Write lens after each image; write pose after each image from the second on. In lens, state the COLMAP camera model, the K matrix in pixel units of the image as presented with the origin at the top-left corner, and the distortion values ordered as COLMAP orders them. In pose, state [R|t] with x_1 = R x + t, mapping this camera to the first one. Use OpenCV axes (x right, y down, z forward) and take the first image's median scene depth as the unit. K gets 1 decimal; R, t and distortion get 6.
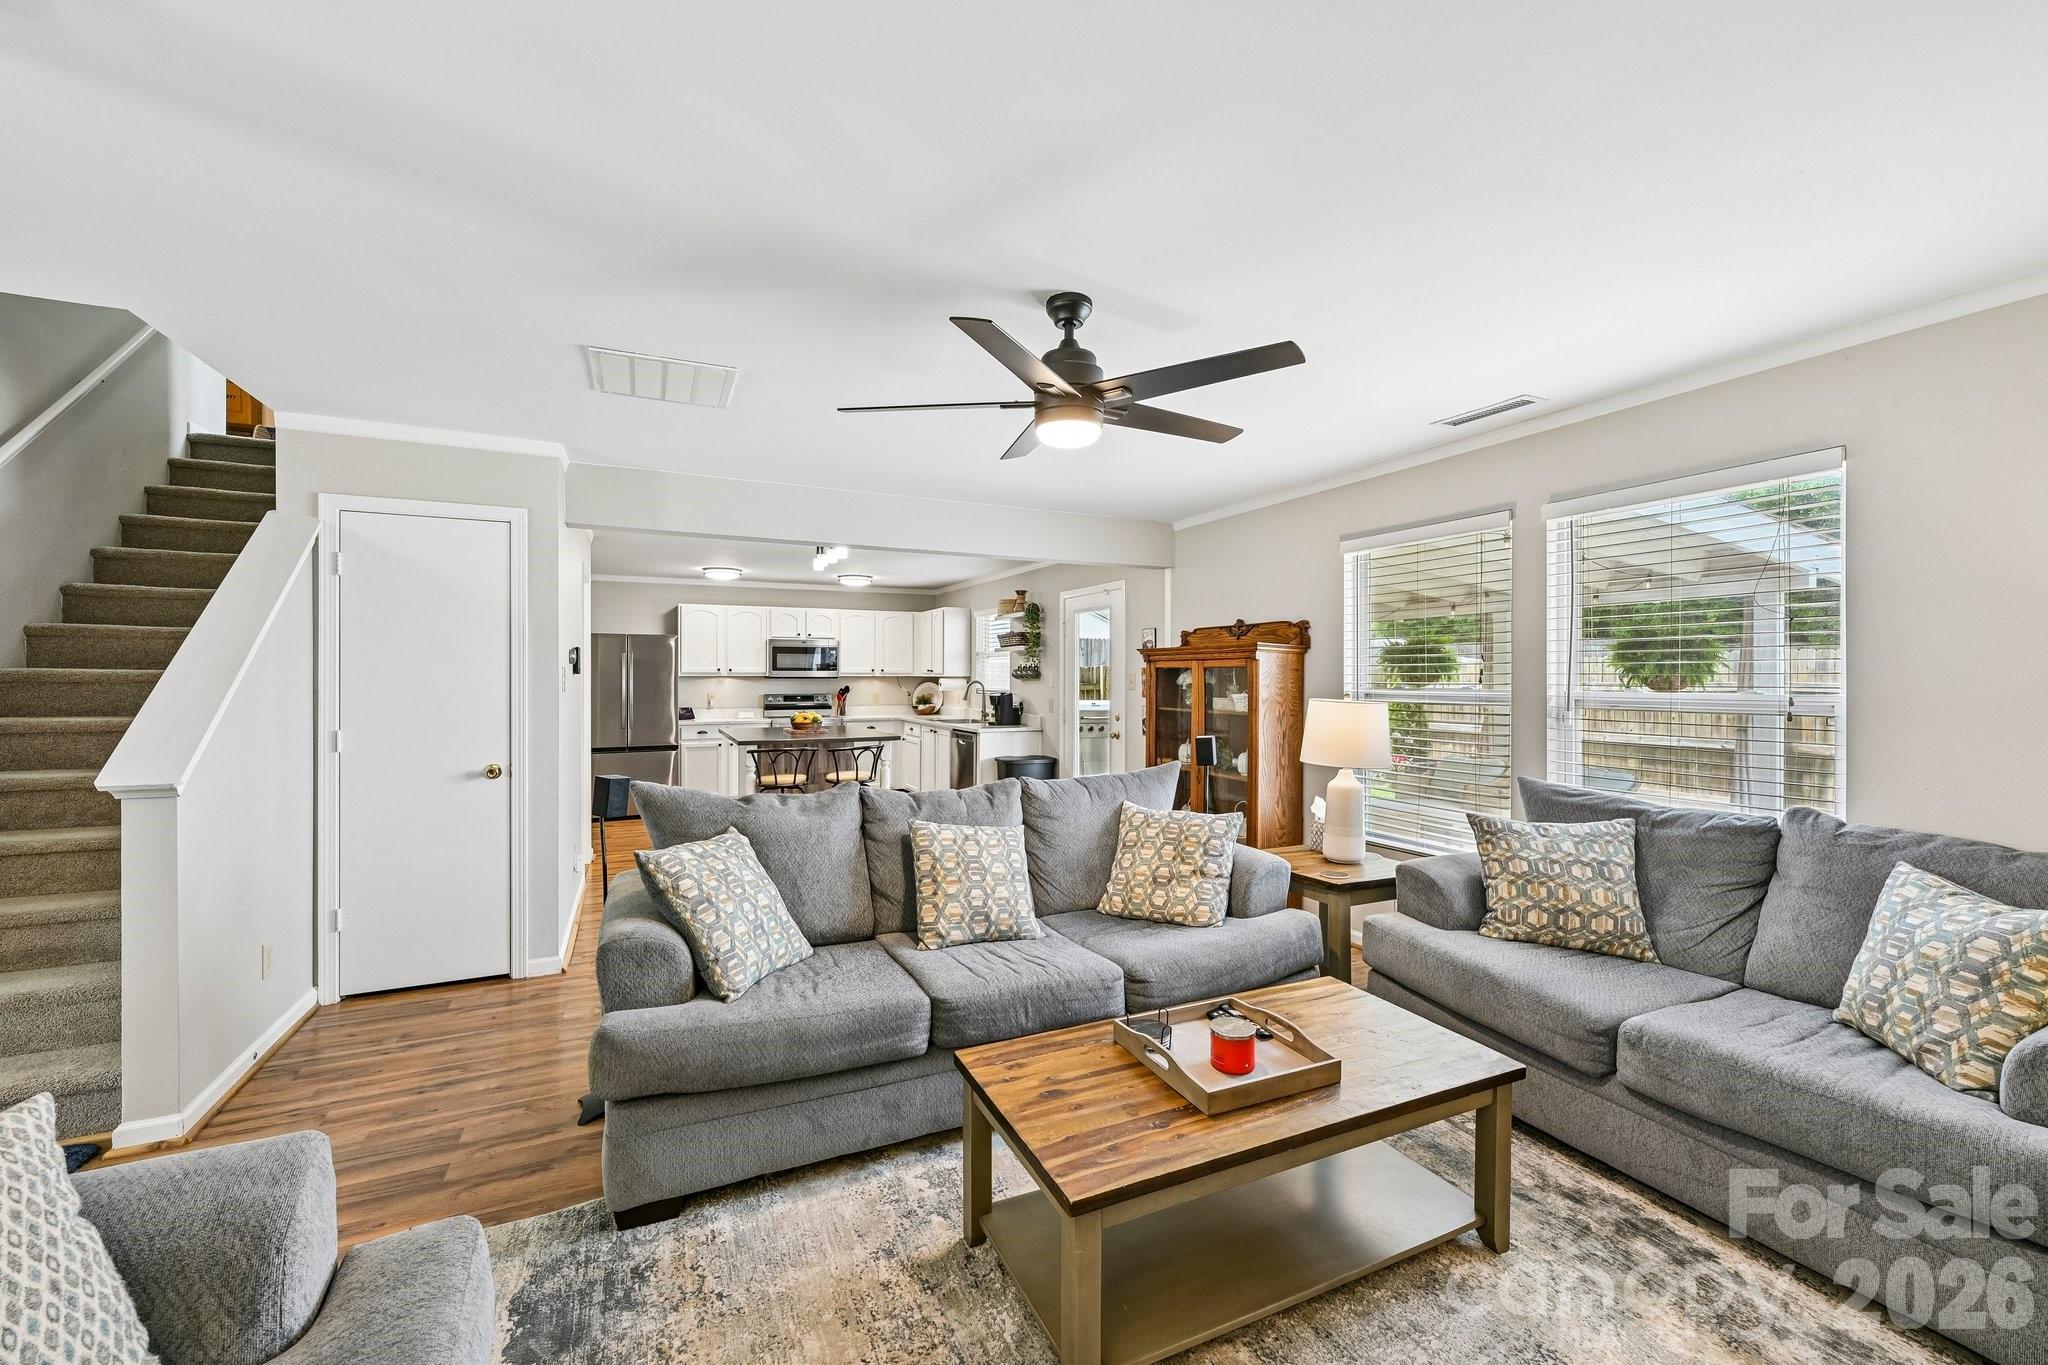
lens RADIAL K [[807.6, 0, 1018.1], [0, 807.6, 678.0], [0, 0, 1]] dist [-0.000582, 0.000151]
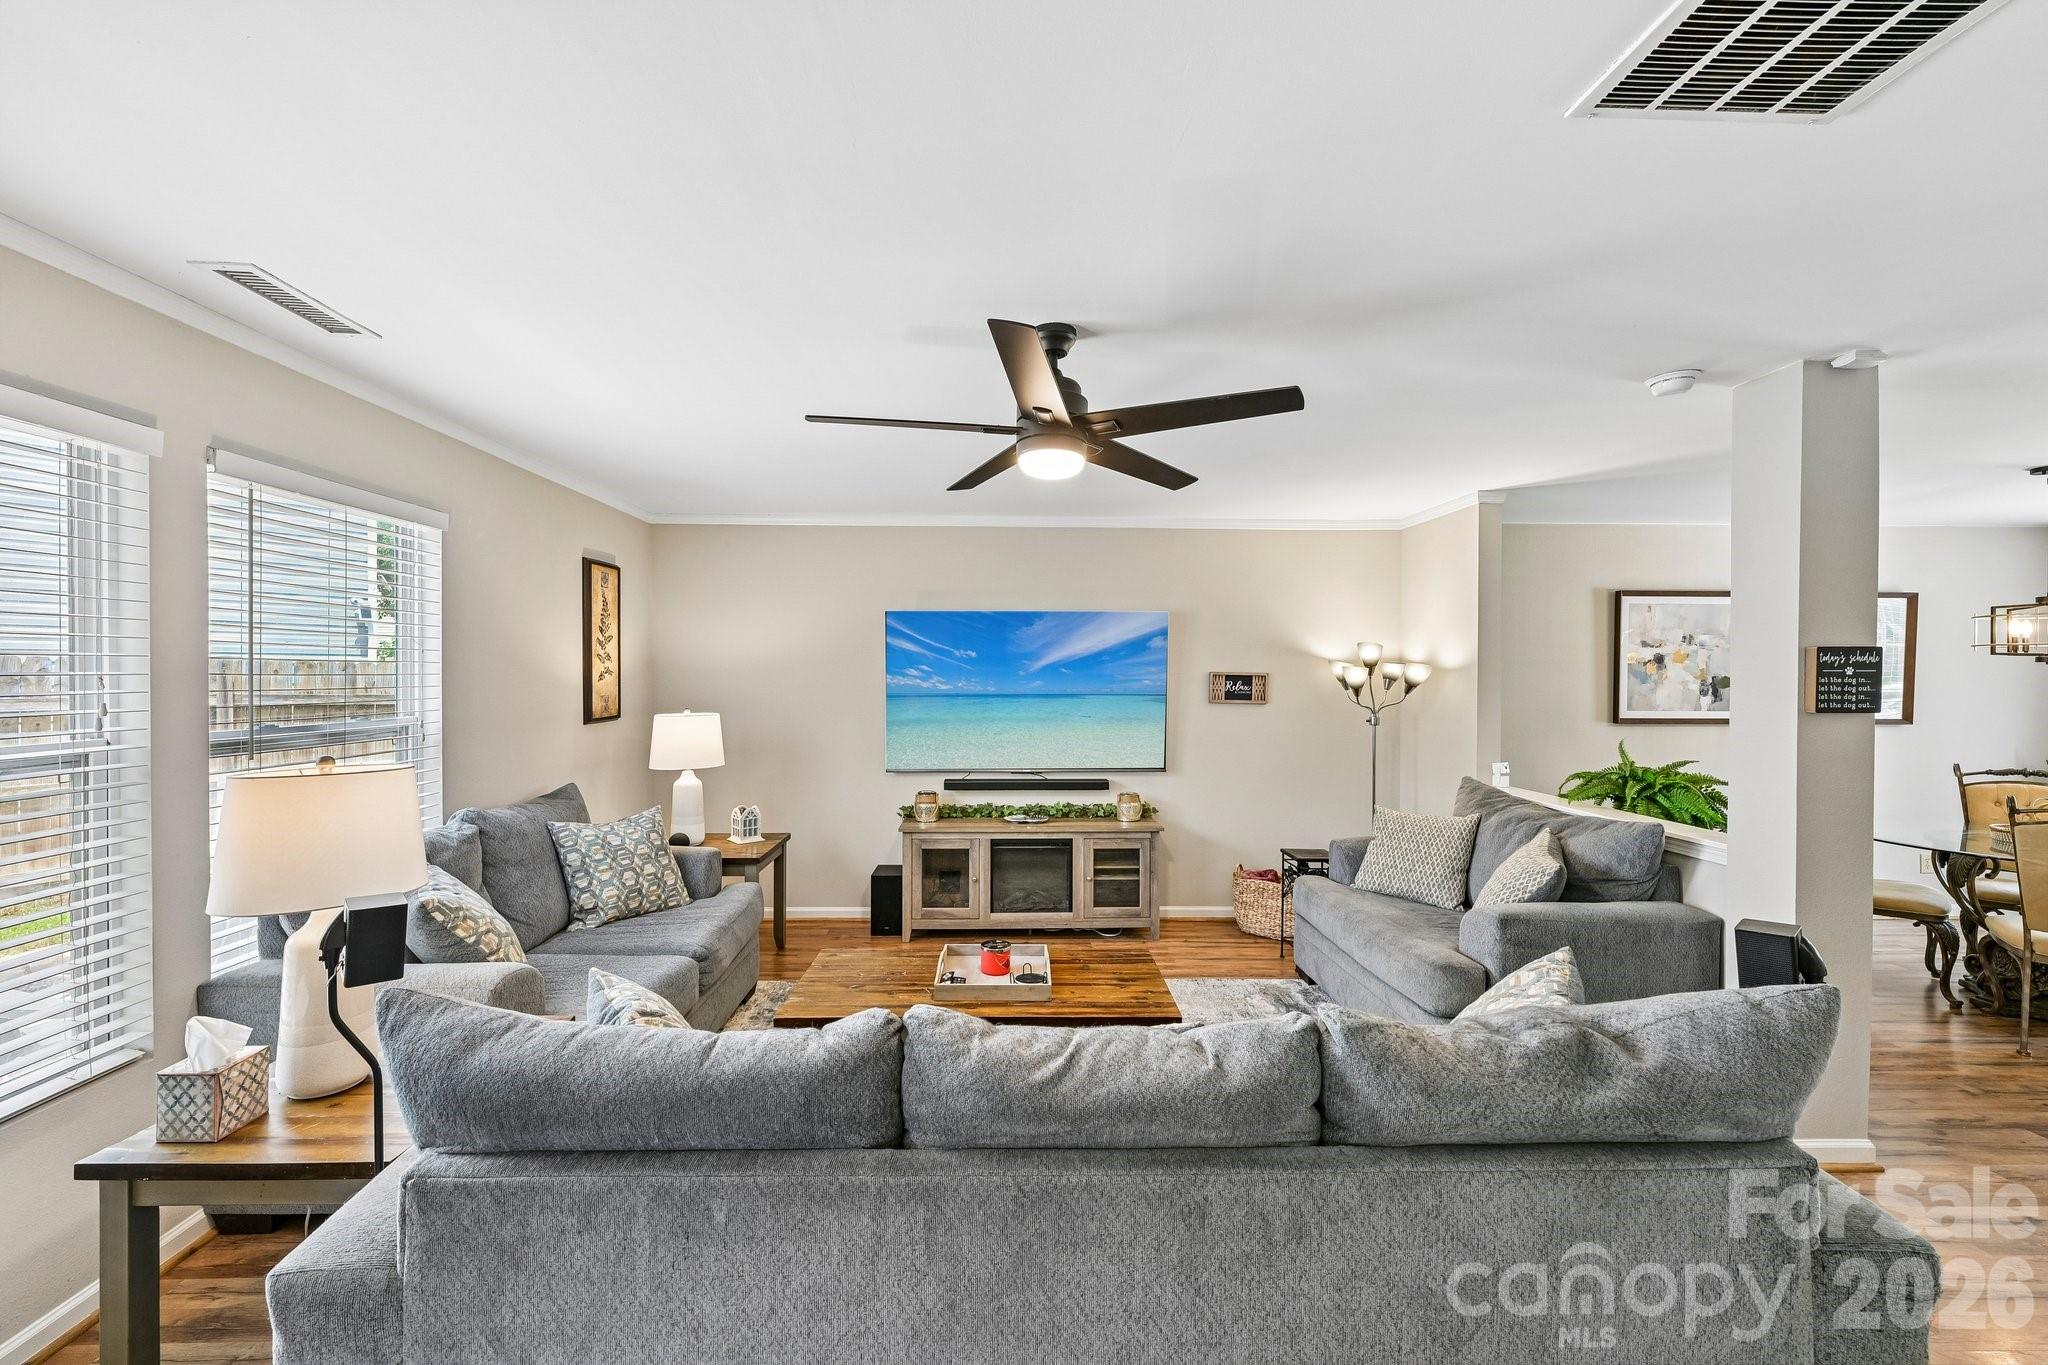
lens RADIAL K [[807.6, 0, 1018.1], [0, 807.6, 678.0], [0, 0, 1]] dist [-0.000582, 0.000151]
pose [[-0.916974, -0.006440, 0.398895, -0.202607], [-0.003710, 0.999964, 0.007615, -0.036599], [-0.398930, 0.005503, -0.916965, 1.334466]]
